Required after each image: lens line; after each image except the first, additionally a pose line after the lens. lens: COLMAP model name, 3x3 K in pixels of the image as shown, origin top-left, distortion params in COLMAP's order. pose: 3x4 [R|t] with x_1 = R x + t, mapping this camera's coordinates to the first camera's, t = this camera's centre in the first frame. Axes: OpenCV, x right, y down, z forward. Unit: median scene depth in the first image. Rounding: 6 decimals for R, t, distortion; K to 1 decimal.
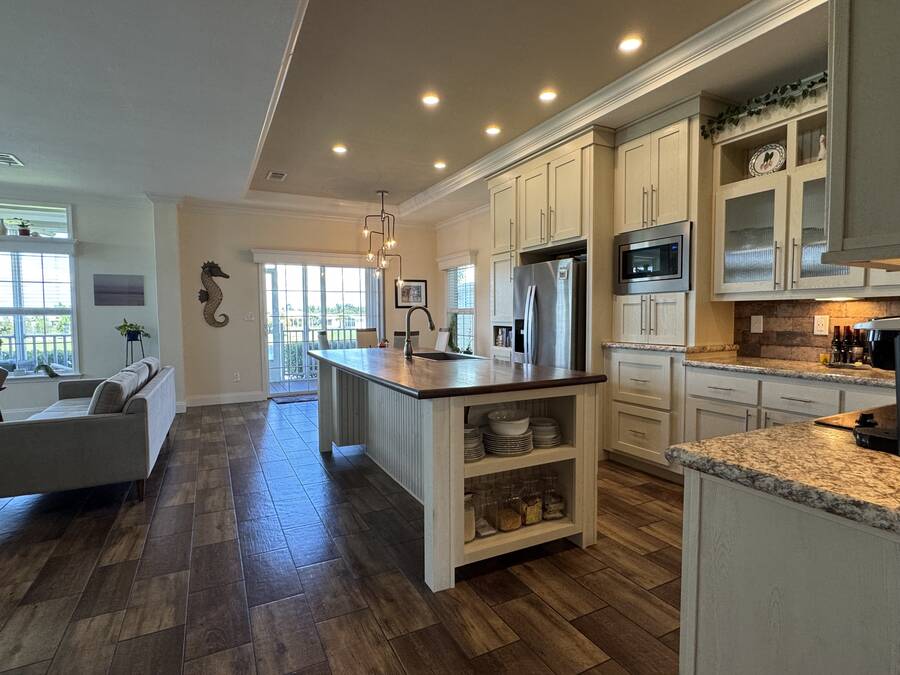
lens RADIAL K [[466.0, 0, 446.0], [0, 466.0, 339.0], [0, 0, 1]] dist [-0.002108, 0.000866]
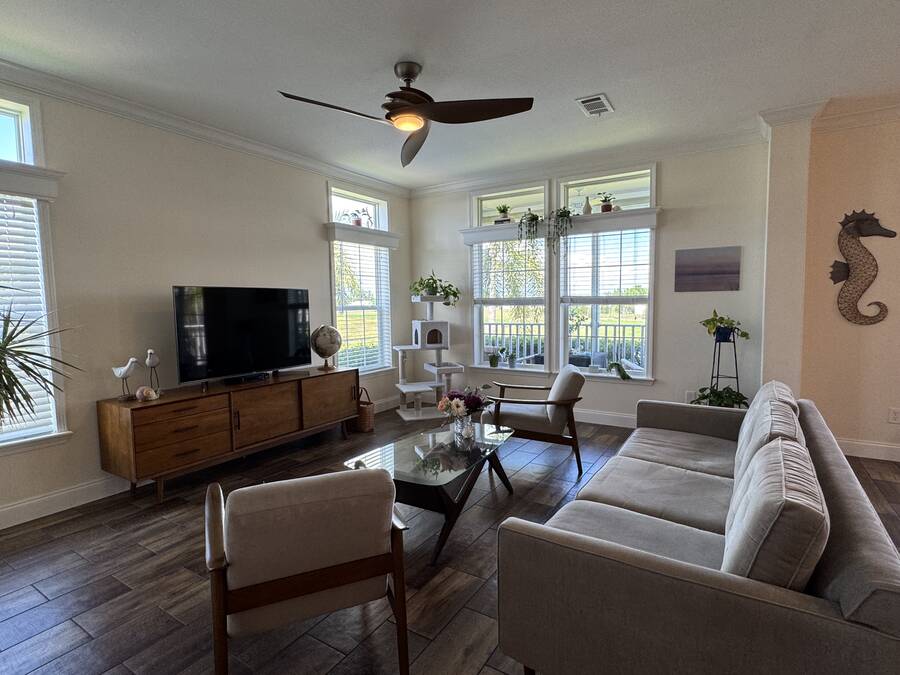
lens RADIAL K [[466.0, 0, 451.1], [0, 466.0, 340.8], [0, 0, 1]] dist [-0.002108, 0.000866]
pose [[0.514127, 0.072351, -0.854657, -0.287530], [-0.032490, 0.997364, 0.064887, -0.029664], [0.857098, -0.005593, 0.515122, 0.295970]]
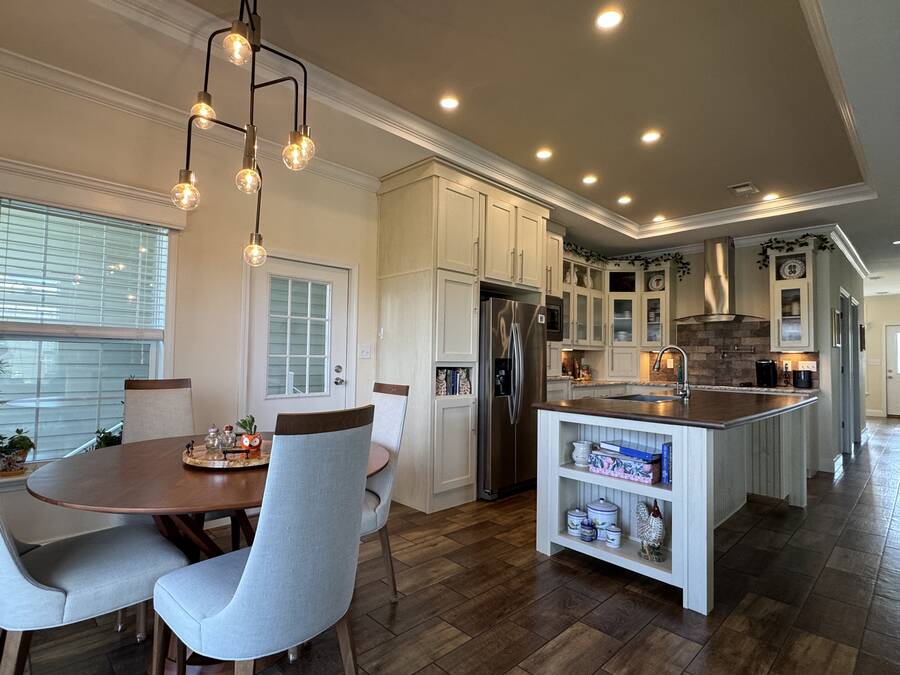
lens RADIAL K [[466.0, 0, 449.7], [0, 466.0, 339.2], [0, 0, 1]] dist [-0.002108, 0.000866]
pose [[-0.304761, 0.033163, 0.951851, -0.507003], [0.030778, 0.999215, -0.024958, -0.046083], [-0.951931, 0.021689, -0.305542, 1.051483]]
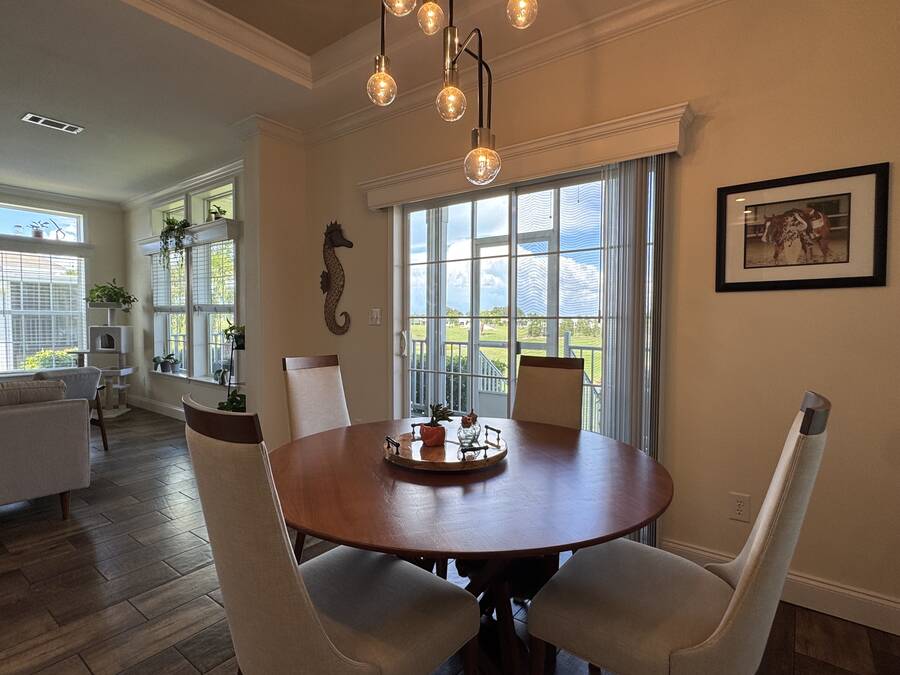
lens RADIAL K [[466.0, 0, 451.5], [0, 466.0, 339.7], [0, 0, 1]] dist [-0.002108, 0.000866]
pose [[0.439536, 0.045618, -0.897066, 0.099554], [-0.057072, 0.998110, 0.022793, -0.045086], [0.896410, 0.041179, 0.441308, 0.971104]]
